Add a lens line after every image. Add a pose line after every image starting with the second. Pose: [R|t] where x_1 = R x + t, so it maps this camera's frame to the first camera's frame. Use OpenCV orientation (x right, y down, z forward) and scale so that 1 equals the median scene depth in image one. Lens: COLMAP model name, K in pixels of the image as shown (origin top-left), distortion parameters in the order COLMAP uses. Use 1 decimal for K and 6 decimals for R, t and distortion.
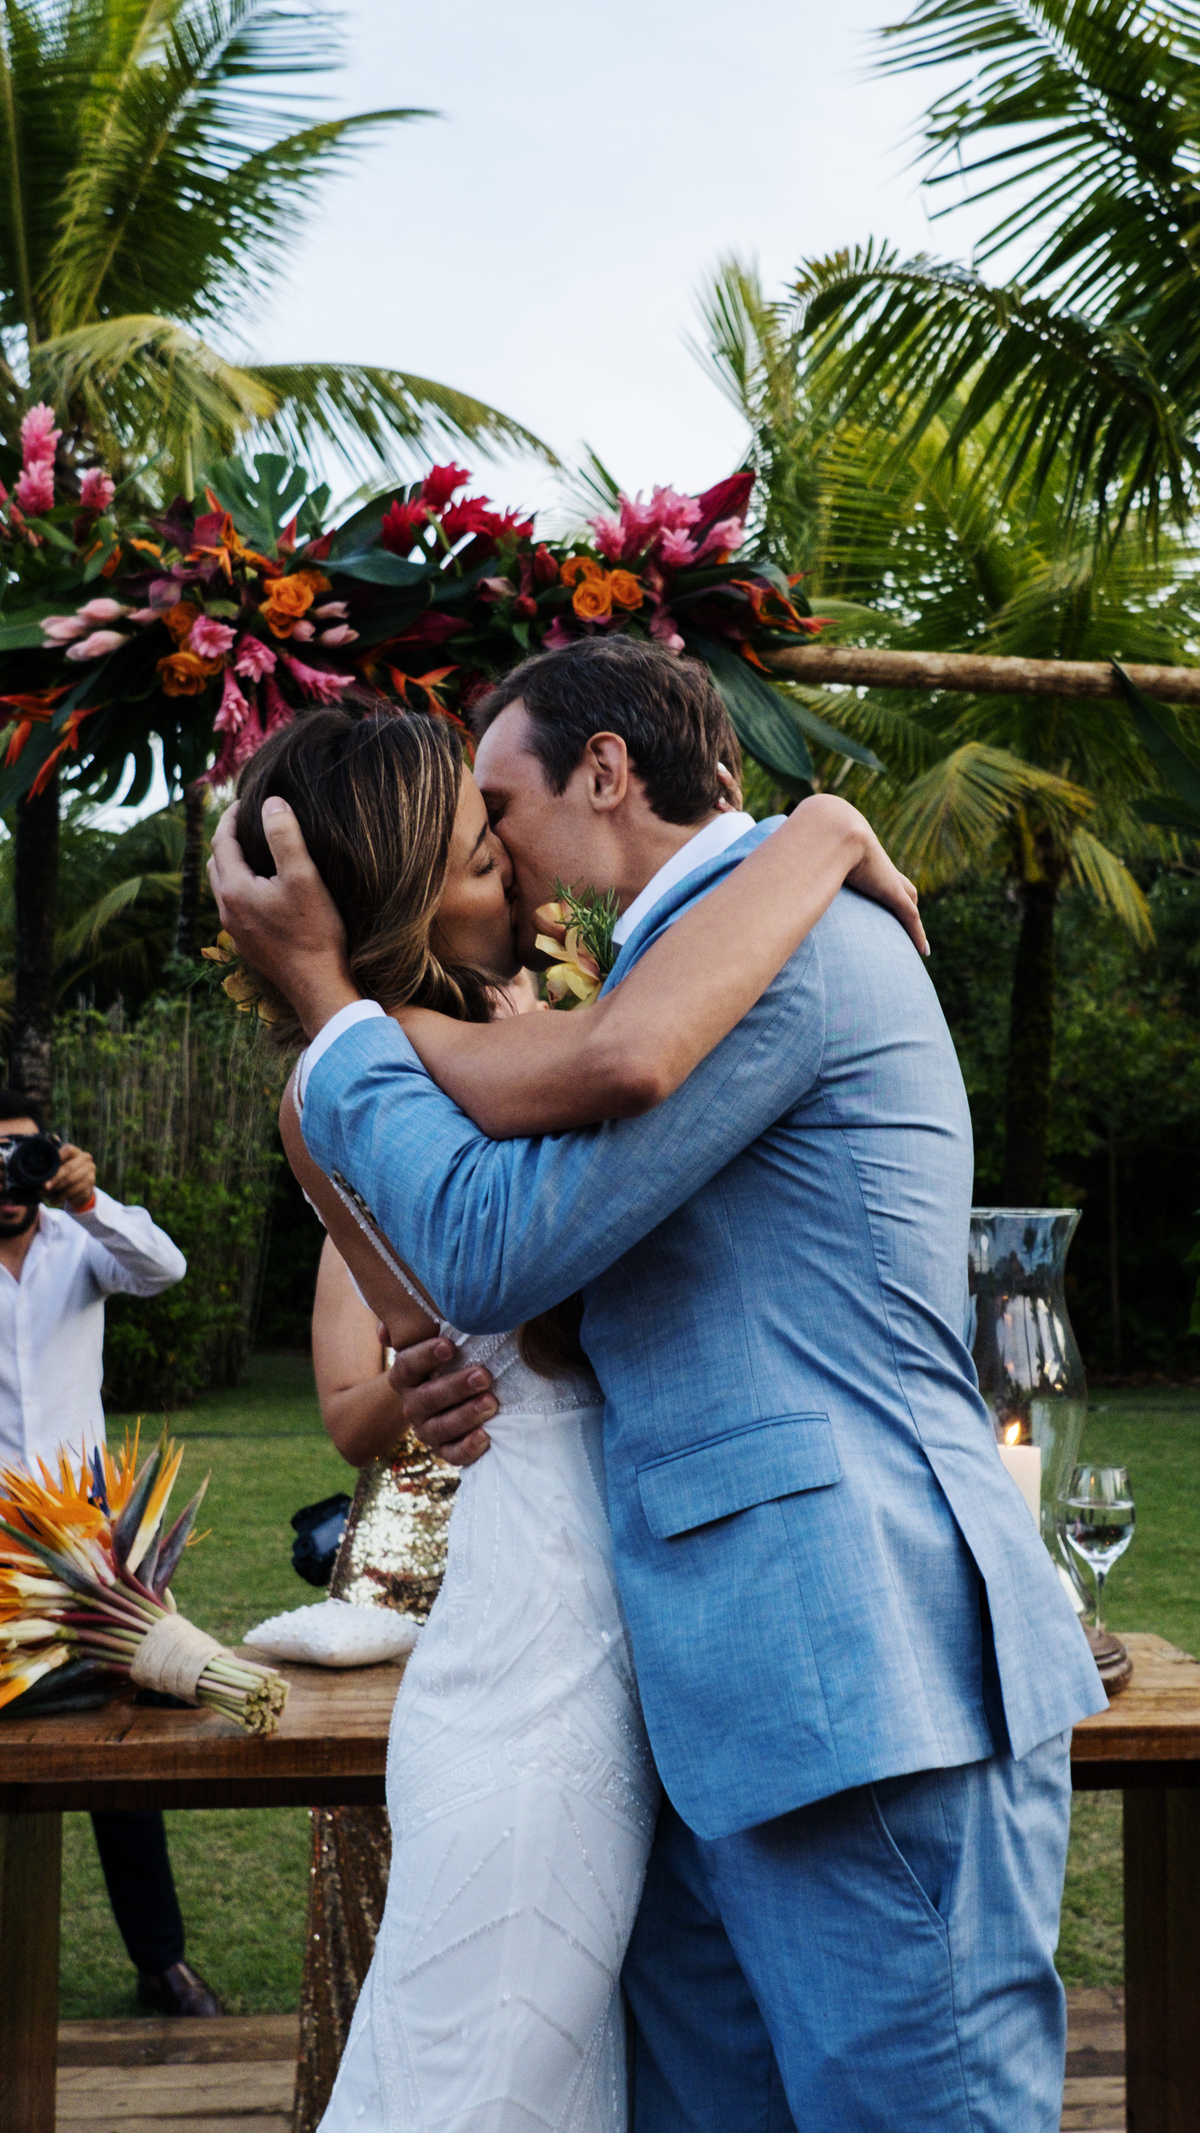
lens RADIAL K [[2145.8, 0, 757.5], [0, 2145.8, 1068.9], [0, 0, 1]] dist [0.014571, 0.020505]
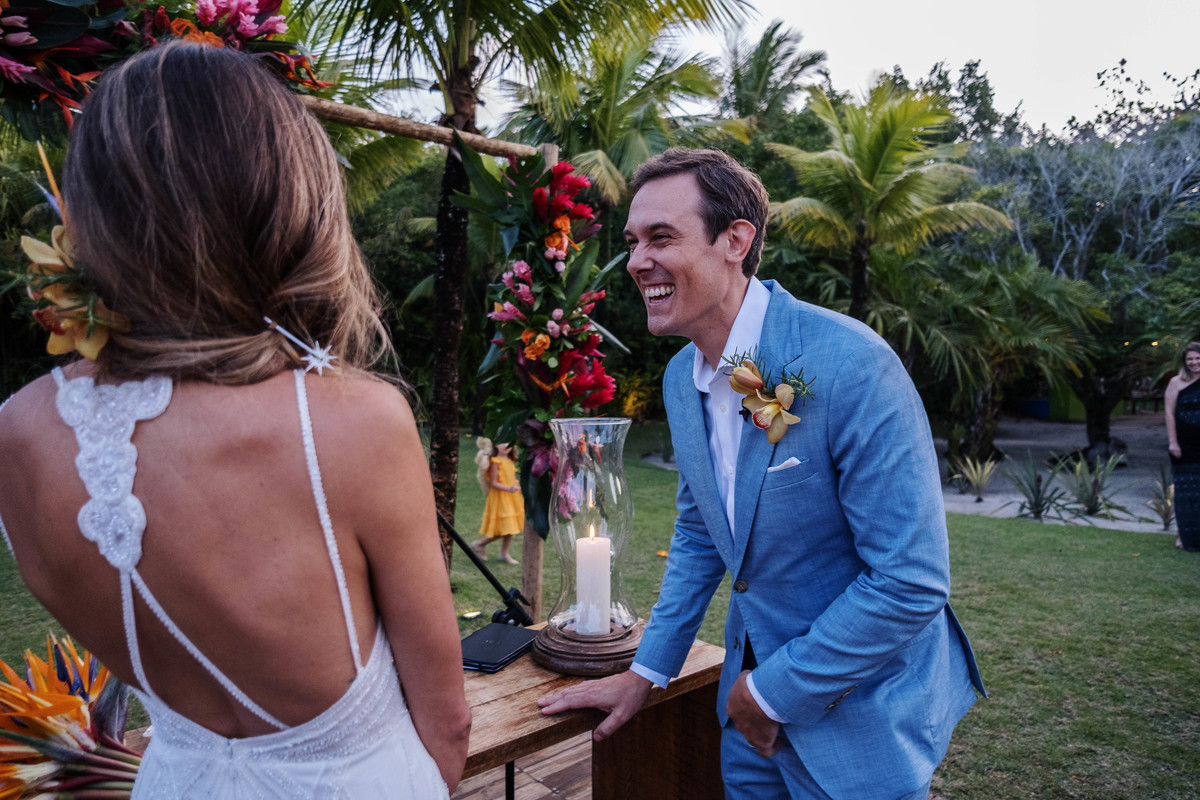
lens RADIAL K [[804.2, 0, 604.5], [0, 804.2, 399.6], [0, 0, 1]] dist [0.025409, -0.031911]
pose [[0.837663, -0.035012, 0.545064, -0.164665], [-0.033720, 0.992725, 0.115588, -0.021901], [-0.545146, -0.115204, 0.830388, 0.244047]]
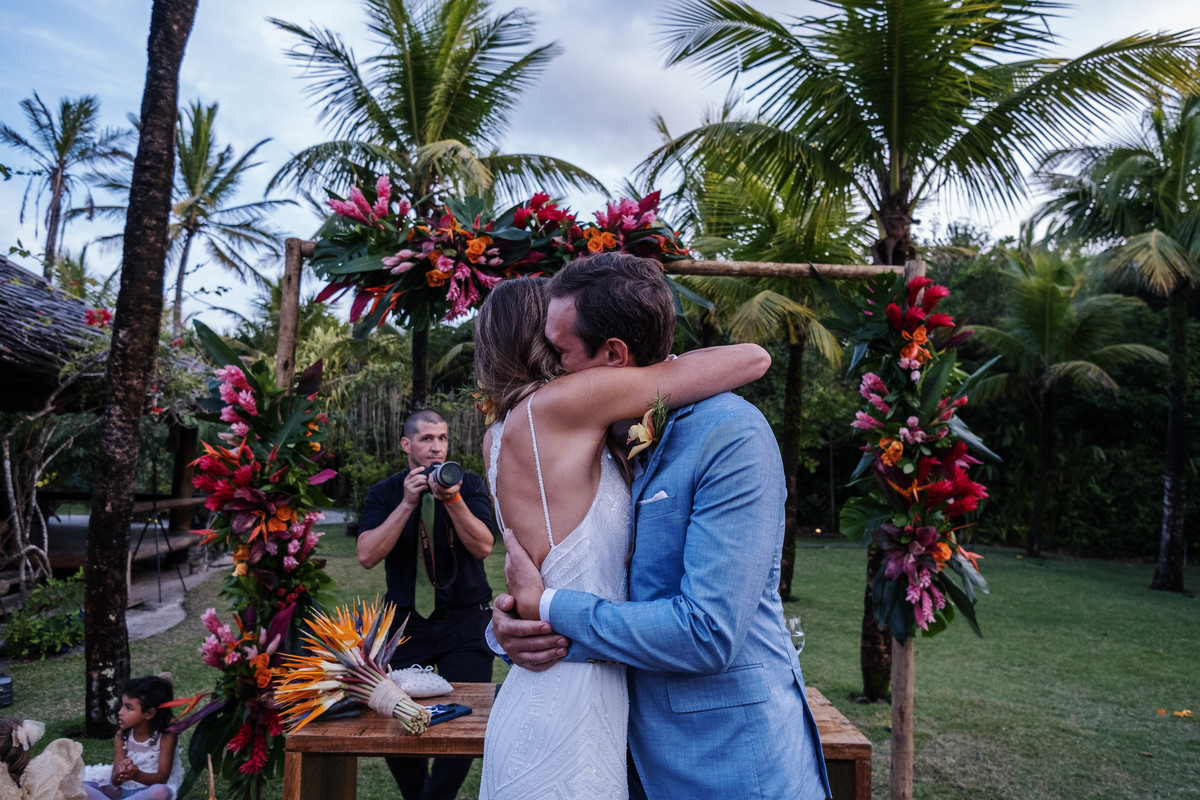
lens RADIAL K [[803.7, 0, 605.1], [0, 803.7, 400.1], [0, 0, 1]] dist [0.029305, -0.036967]
pose [[0.993439, -0.004881, -0.114257, 0.040836], [0.003470, 0.999915, -0.012547, -0.025045], [0.114309, 0.012068, 0.993372, 0.070444]]
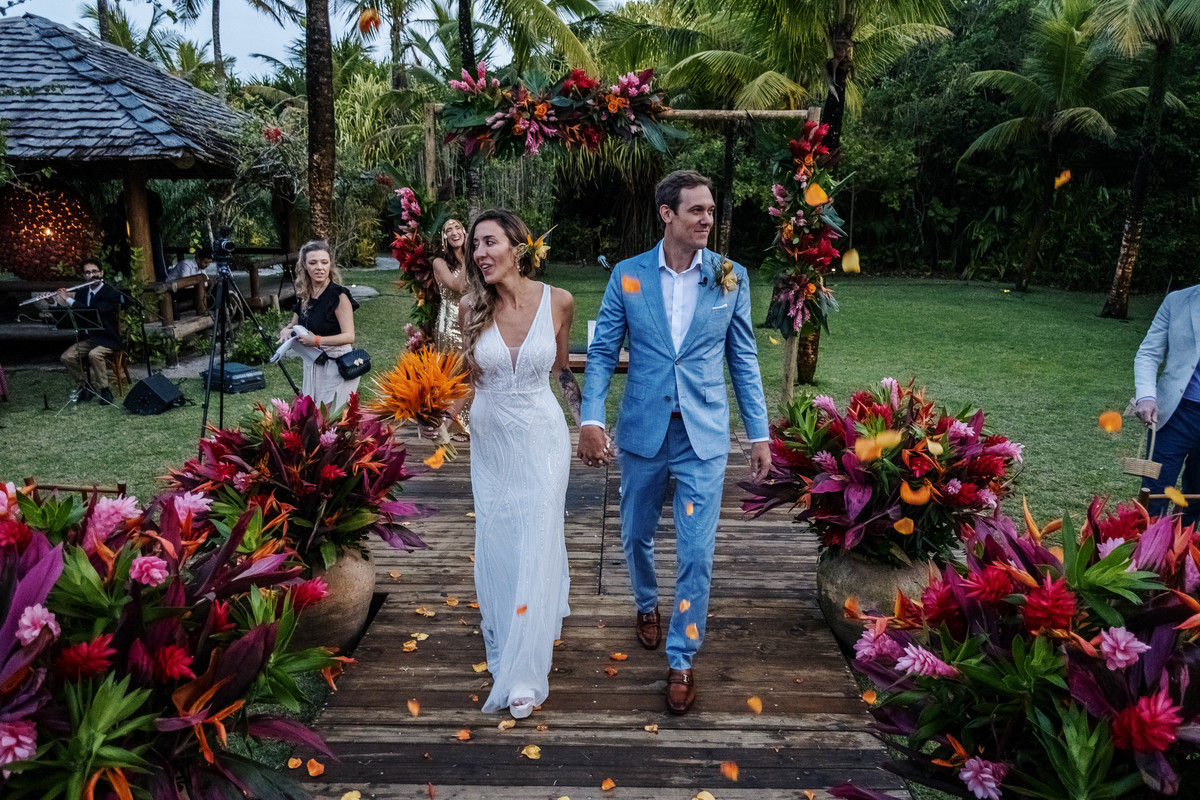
lens RADIAL K [[830.7, 0, 603.9], [0, 830.7, 401.6], [0, 0, 1]] dist [0.009653, -0.003616]
pose [[0.986053, 0.026714, -0.164274, 0.184361], [0.024013, 0.953872, 0.299253, -0.155176], [0.164690, -0.299024, 0.939926, -0.675419]]
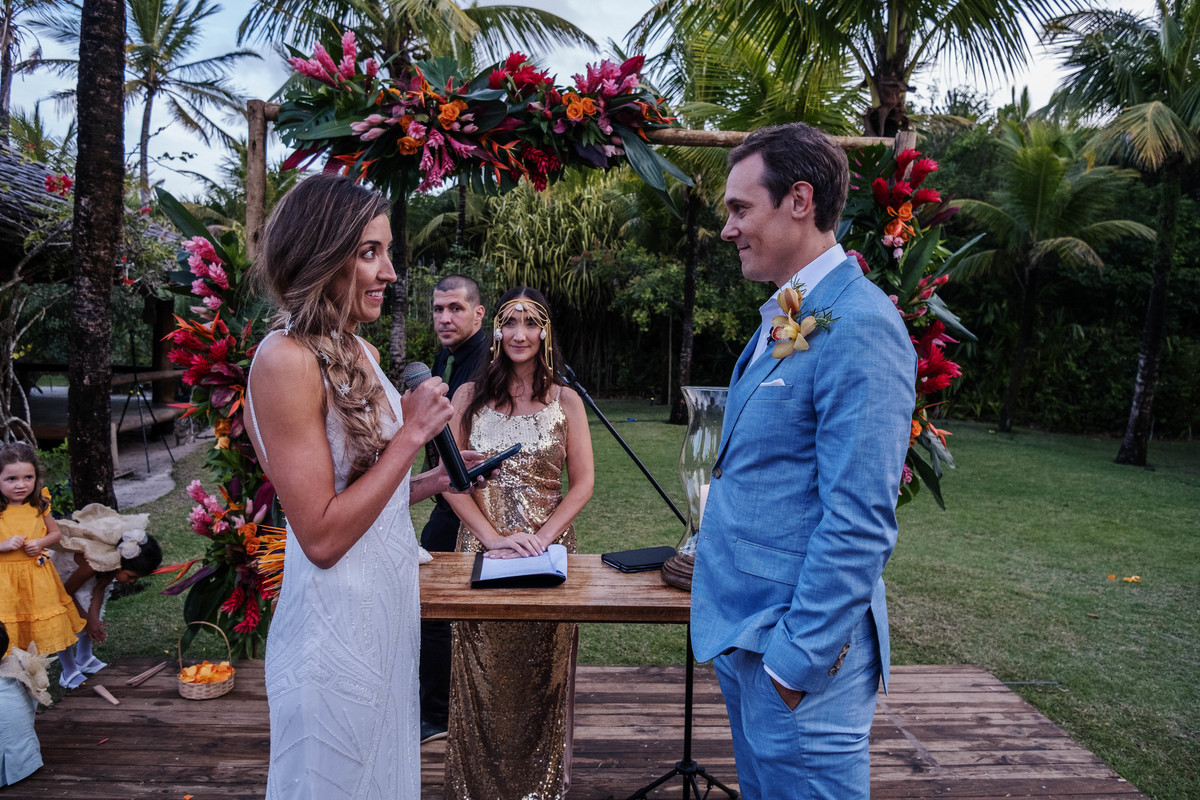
lens RADIAL K [[803.7, 0, 605.1], [0, 803.7, 400.1], [0, 0, 1]] dist [0.029305, -0.036967]
pose [[0.995335, 0.017675, -0.094847, 0.047677], [-0.003999, 0.989790, 0.142479, -0.027789], [0.096397, -0.141435, 0.985243, 0.072742]]
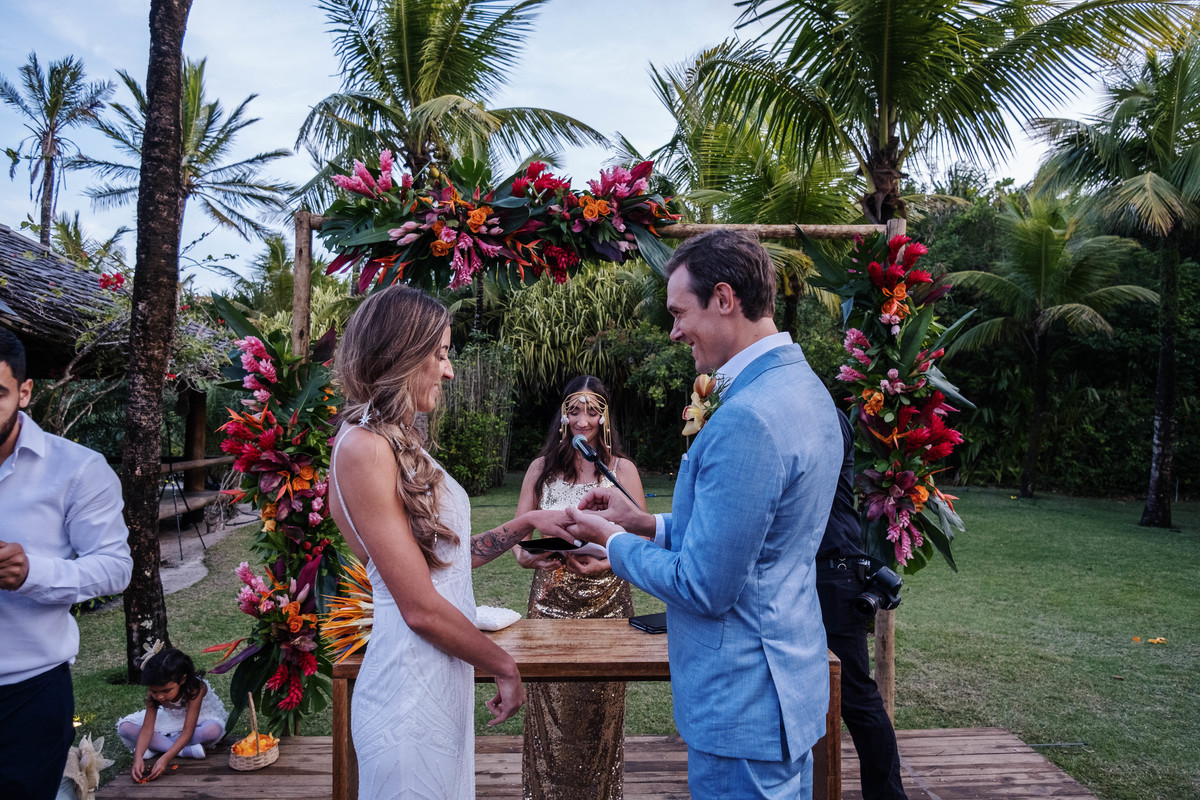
lens RADIAL K [[804.2, 0, 604.5], [0, 804.2, 399.6], [0, 0, 1]] dist [0.025409, -0.031911]
pose [[0.992925, -0.021765, -0.116735, 0.050207], [0.027386, 0.998531, 0.046763, -0.034616], [0.115546, -0.049629, 0.992062, 0.011791]]
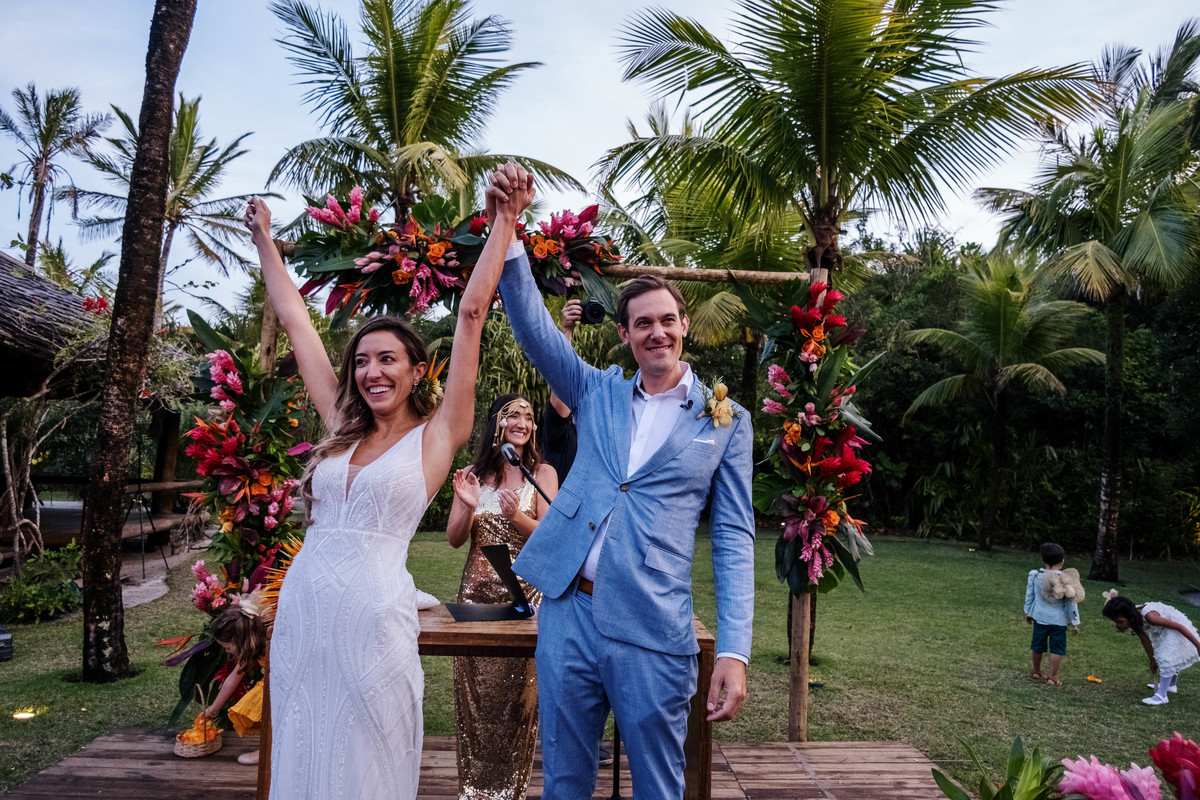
lens RADIAL K [[804.2, 0, 604.5], [0, 804.2, 399.6], [0, 0, 1]] dist [0.025409, -0.031911]
pose [[0.995572, 0.008805, -0.093592, 0.112524], [-0.009838, 0.999896, -0.010577, -0.006587], [0.093489, 0.011451, 0.995554, -0.069073]]
